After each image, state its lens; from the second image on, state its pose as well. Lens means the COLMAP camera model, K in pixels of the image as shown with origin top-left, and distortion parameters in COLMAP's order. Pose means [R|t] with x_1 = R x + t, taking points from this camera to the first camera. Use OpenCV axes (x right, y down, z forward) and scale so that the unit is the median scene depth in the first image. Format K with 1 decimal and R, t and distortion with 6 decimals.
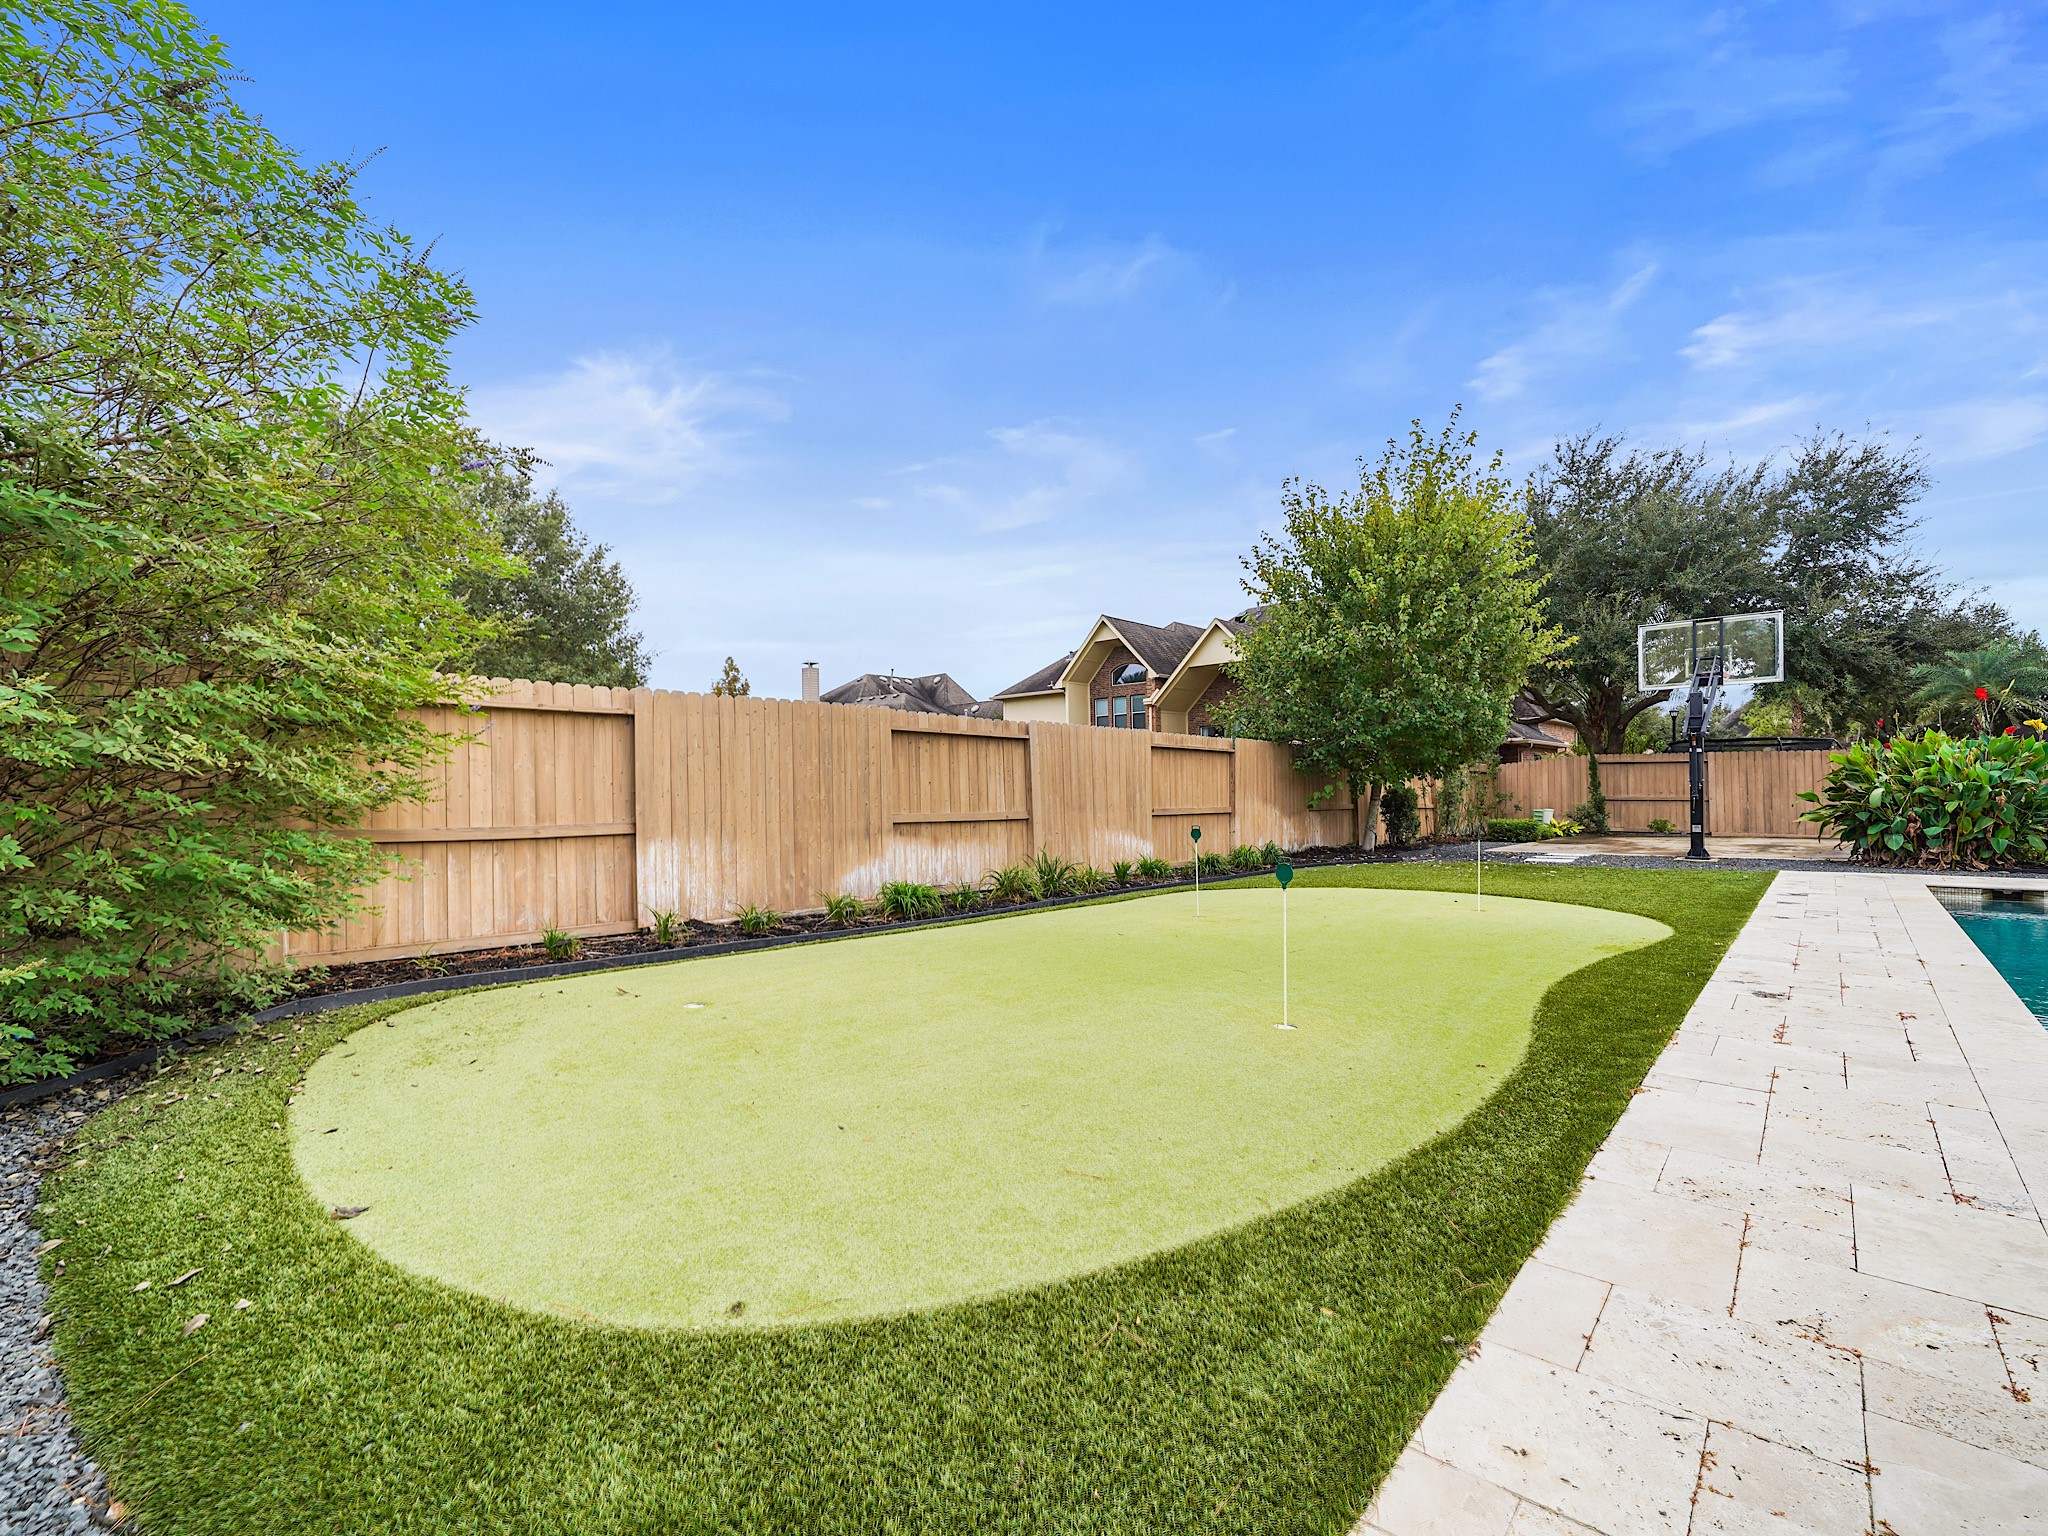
lens RADIAL K [[932.6, 0, 1017.2], [0, 932.6, 794.7], [0, 0, 1]] dist [-0.001876, -0.000617]
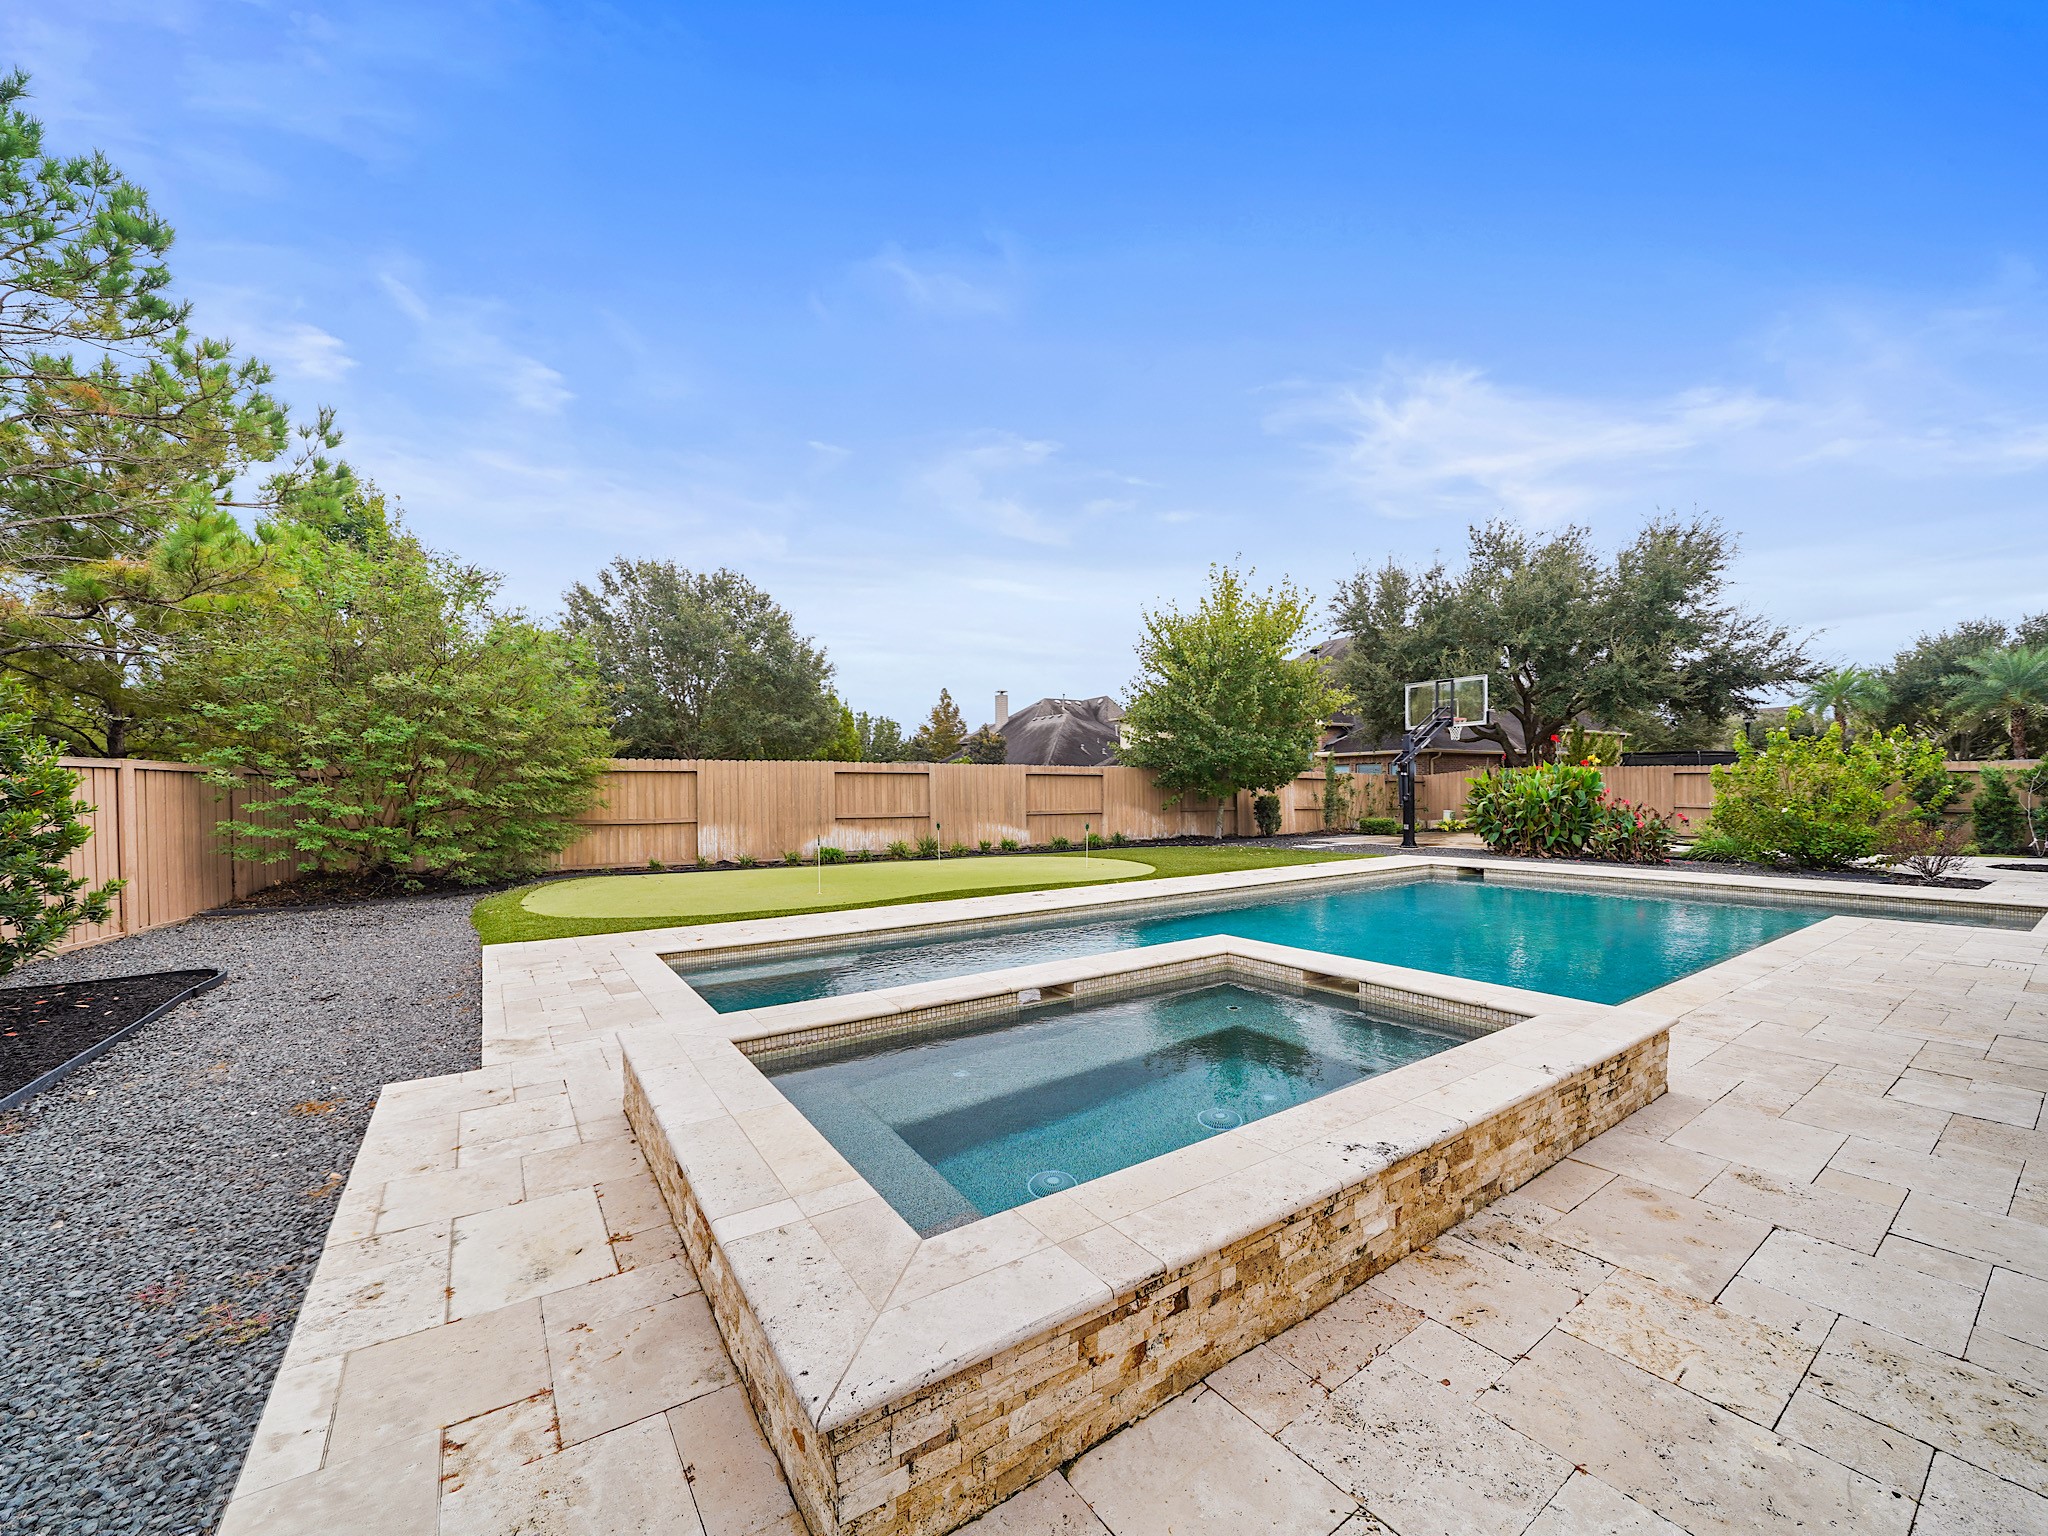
lens RADIAL K [[797.3, 0, 1015.7], [0, 797.3, 791.5], [0, 0, 1]] dist [-0.024099, 0.001459]
pose [[0.963828, 0.002849, -0.266509, 0.448095], [-0.001903, 0.999991, 0.003810, -0.022251], [0.266518, -0.003165, 0.963825, -0.355850]]
